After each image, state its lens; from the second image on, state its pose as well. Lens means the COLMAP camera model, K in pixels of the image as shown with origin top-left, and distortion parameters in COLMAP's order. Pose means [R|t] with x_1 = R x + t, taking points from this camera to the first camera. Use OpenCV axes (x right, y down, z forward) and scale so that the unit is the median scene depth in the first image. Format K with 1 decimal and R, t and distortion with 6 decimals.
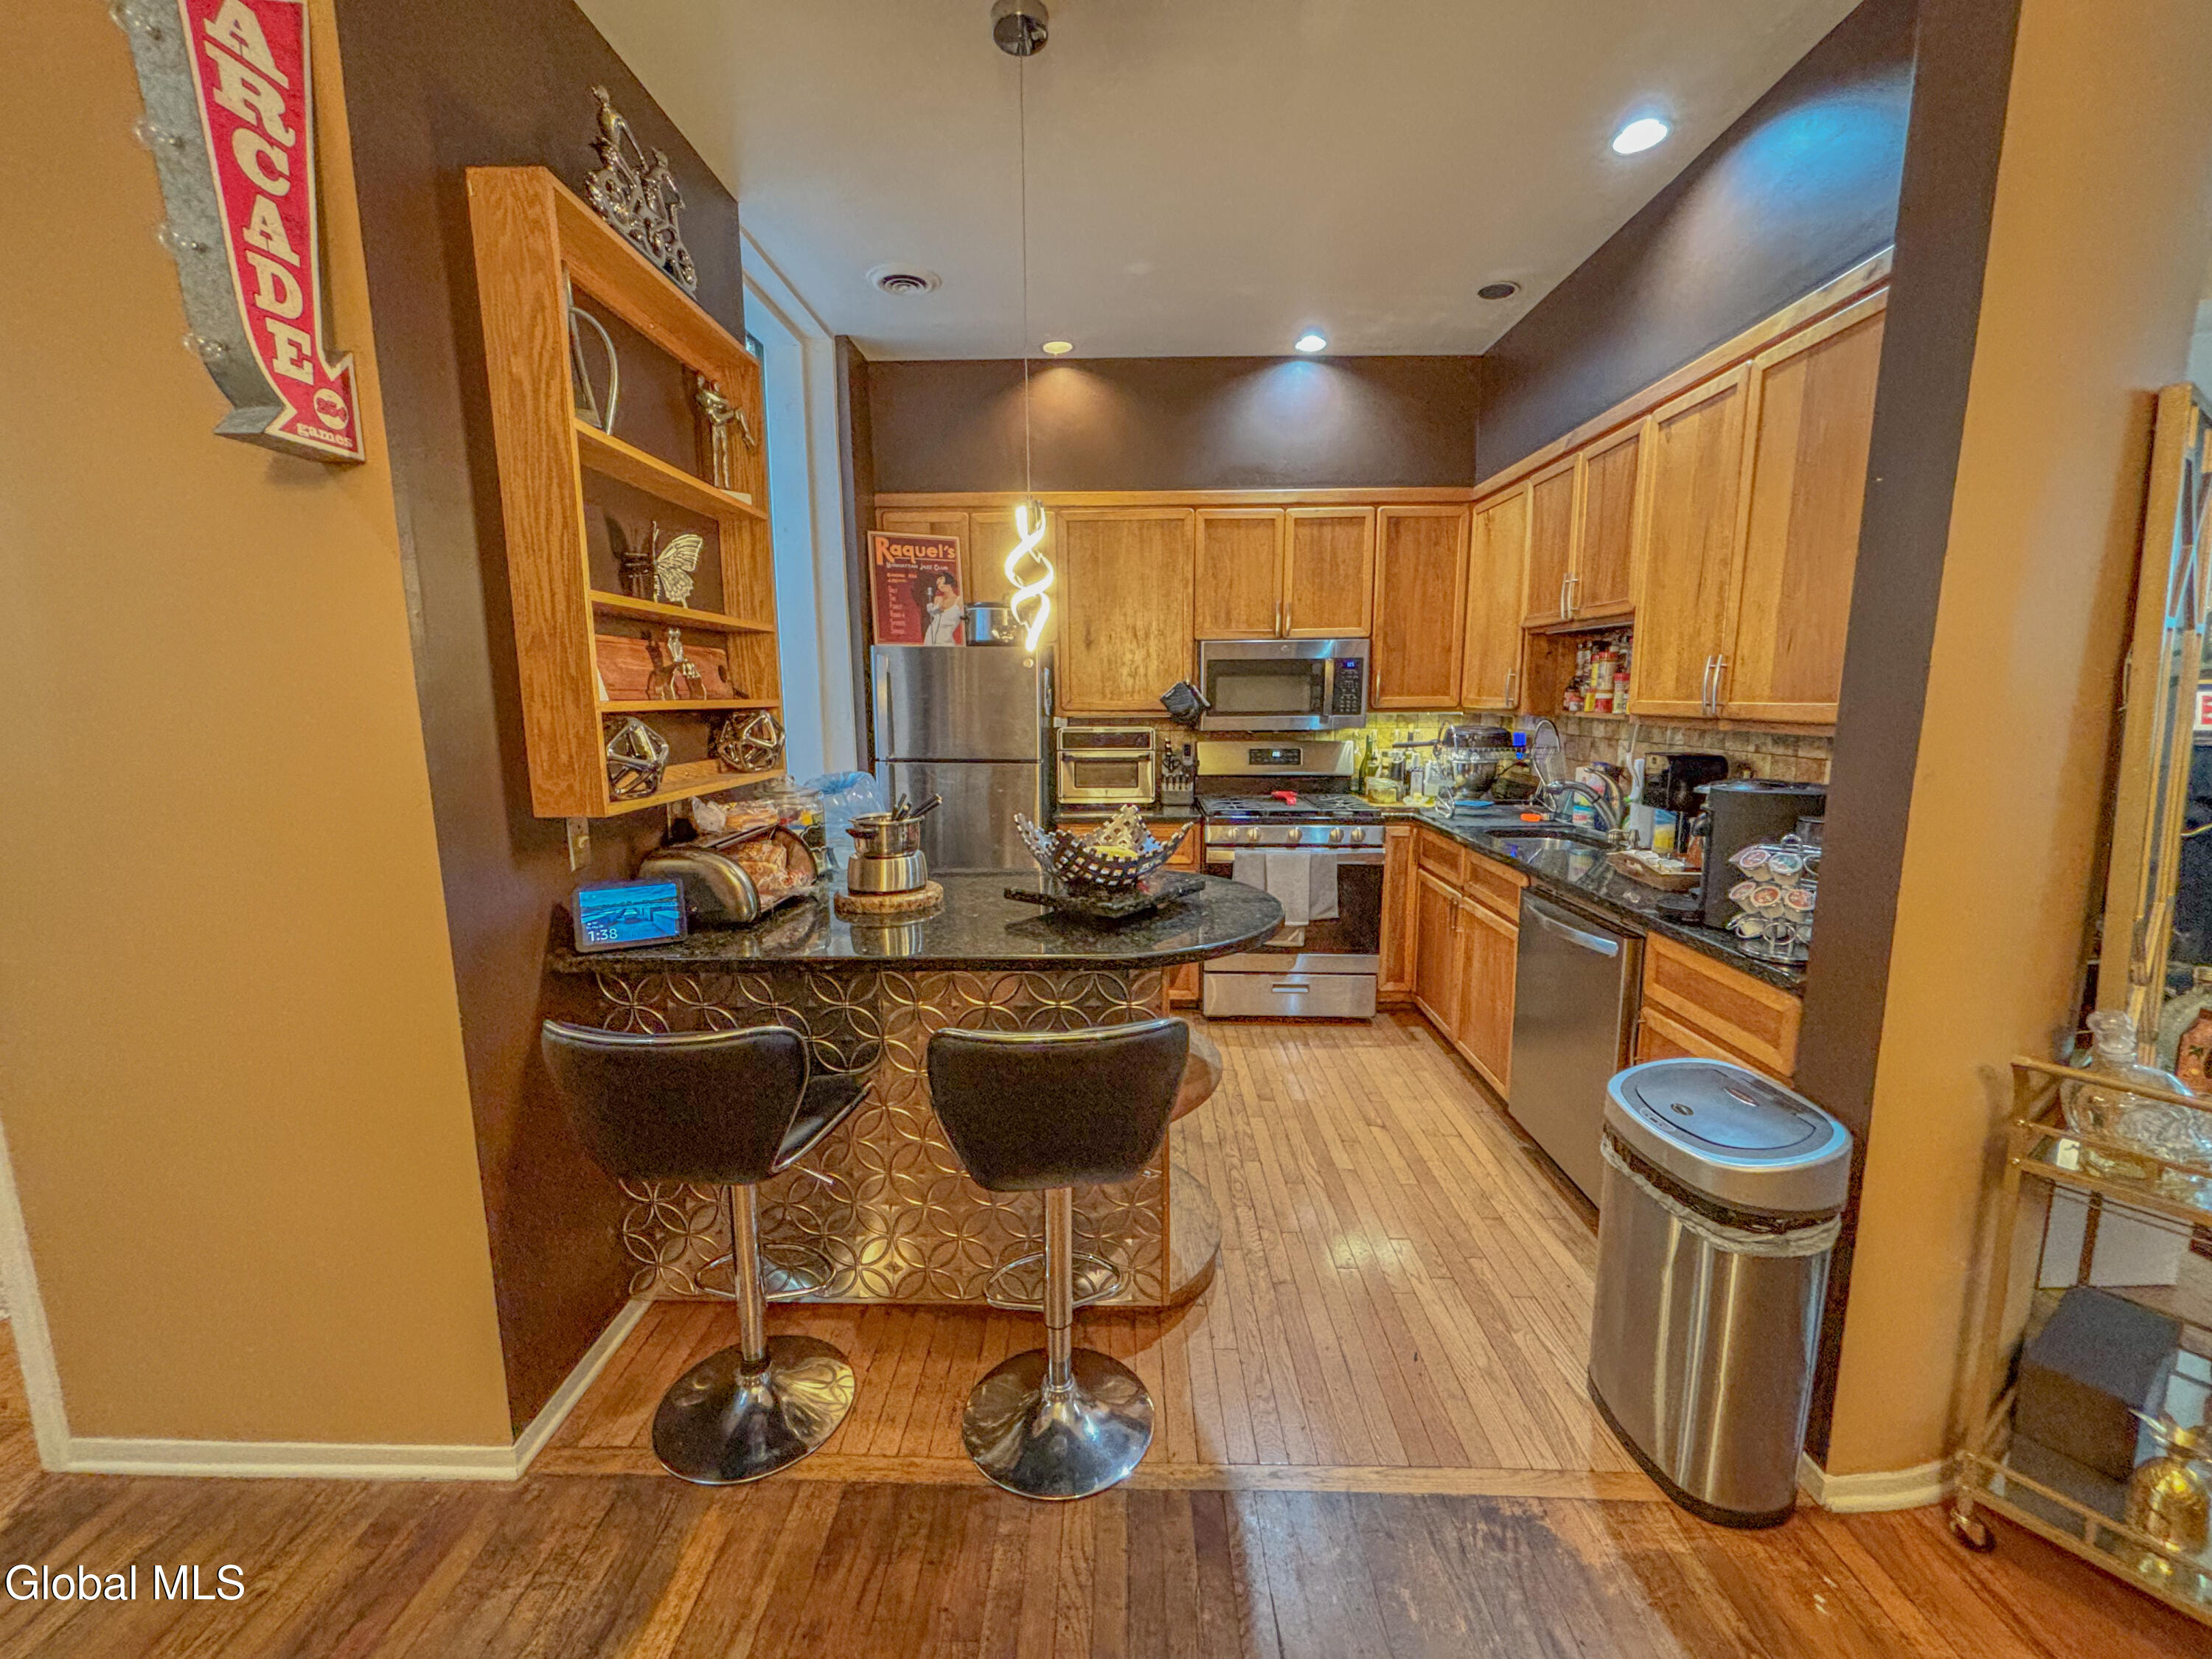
lens RADIAL K [[903.4, 0, 1111.1], [0, 903.4, 827.4], [0, 0, 1]] dist [0.028315, -0.000116]
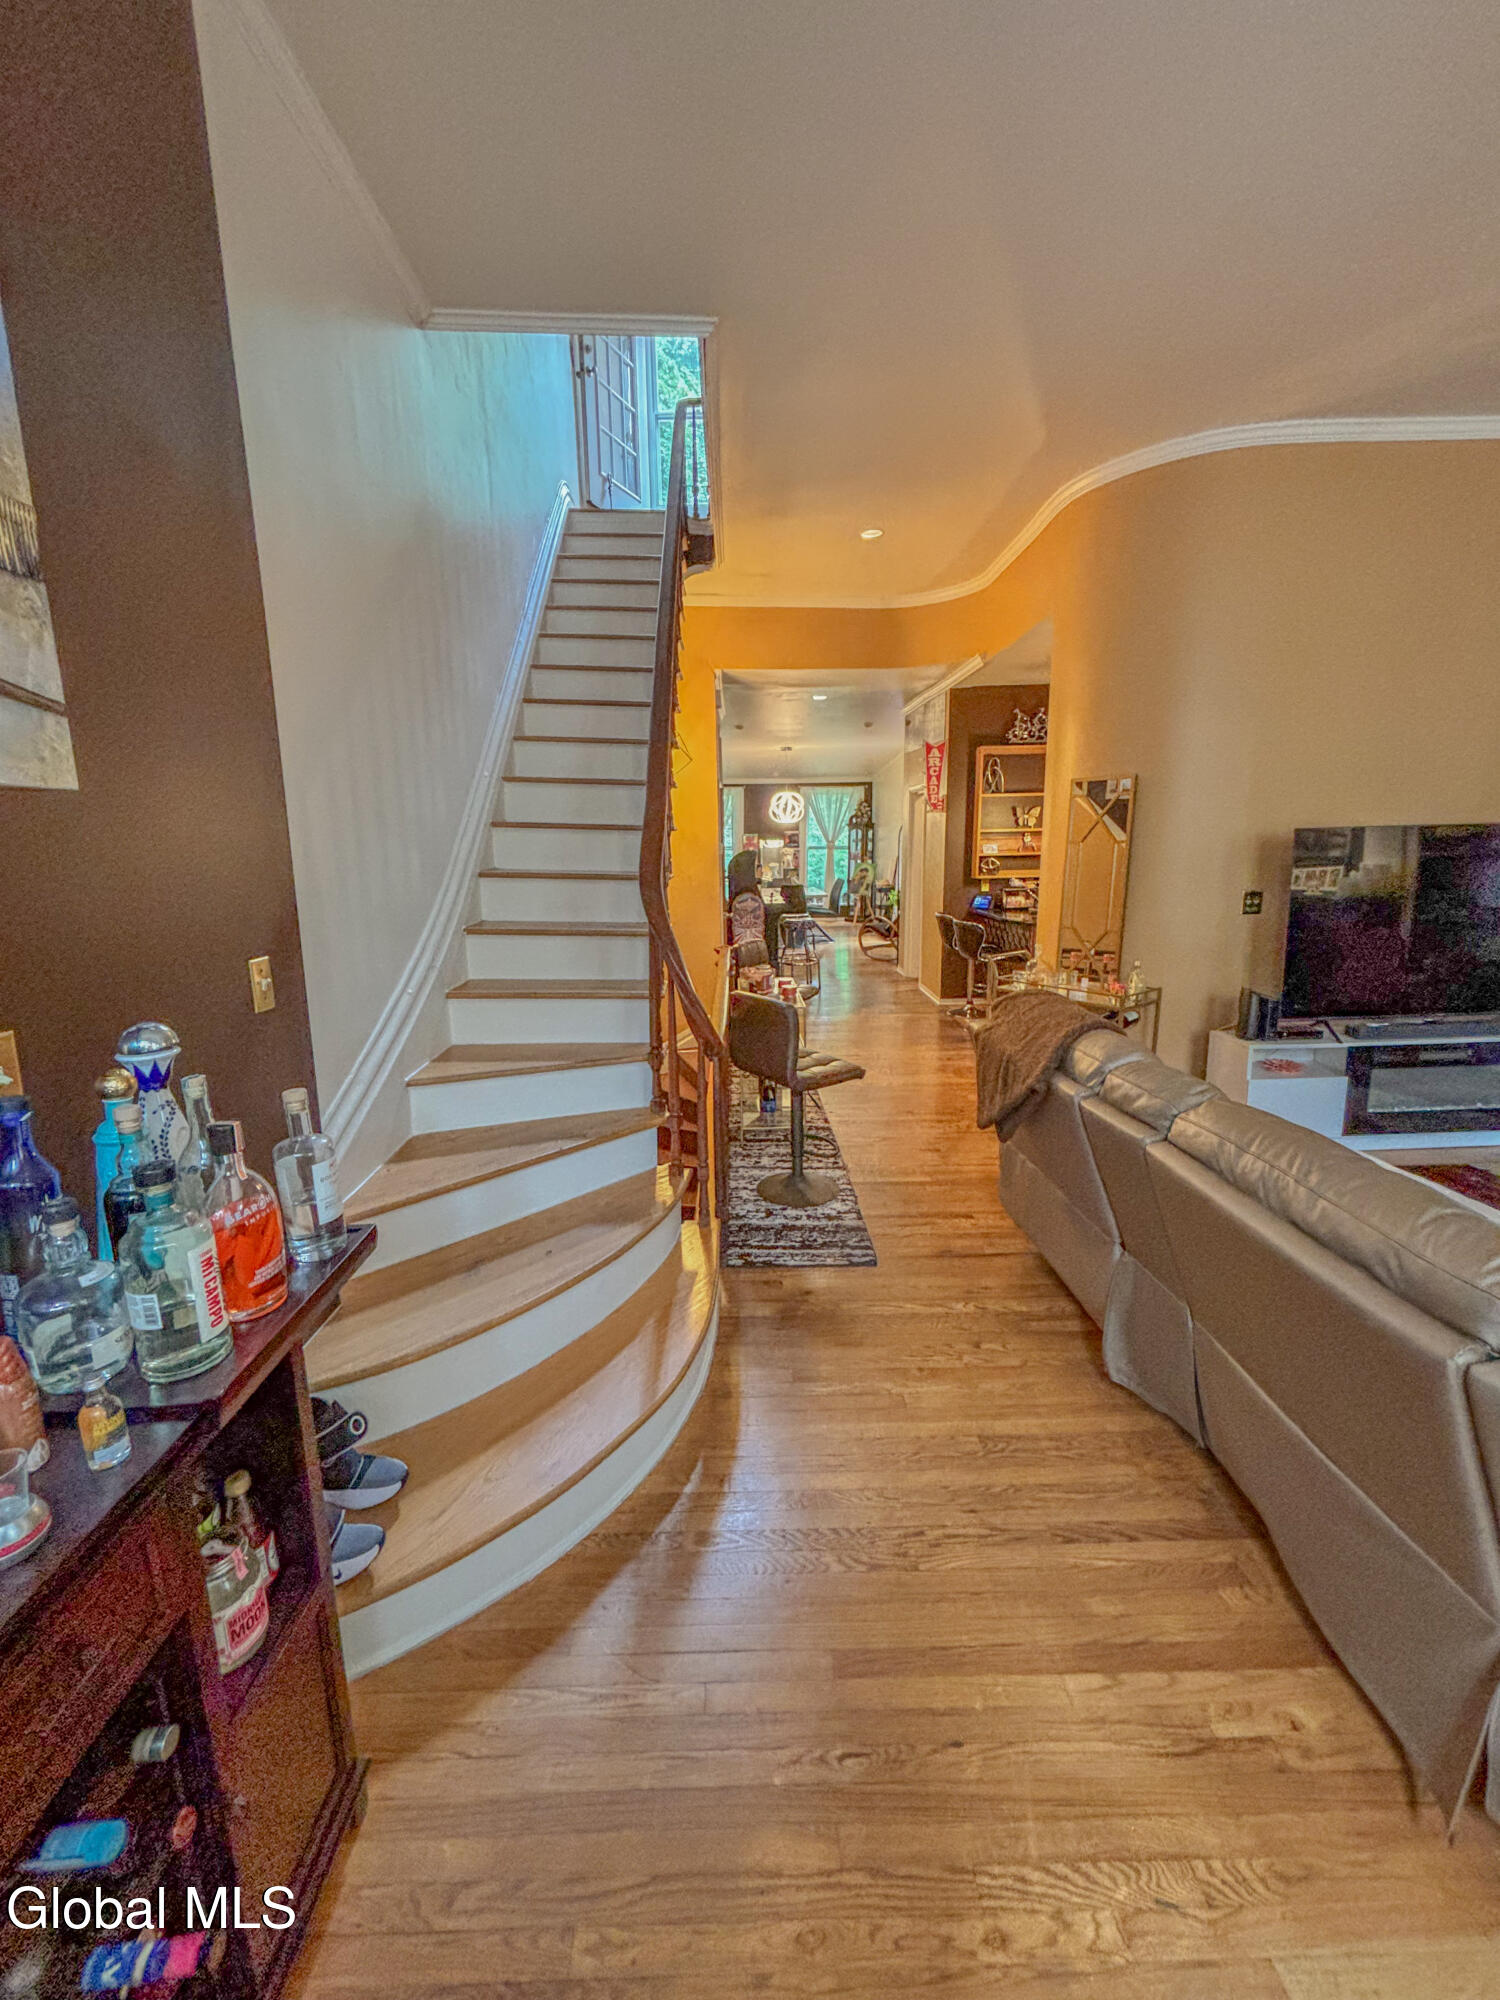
lens RADIAL K [[810.2, 0, 750.0], [0, 810.2, 1000.0], [0, 0, 1]] dist [0.000976, 0.004605]
pose [[0.053433, 0.184801, -0.981322, 1.605837], [-0.140412, 0.974353, 0.175844, 0.012517], [0.988650, 0.128394, 0.078010, -0.166495]]
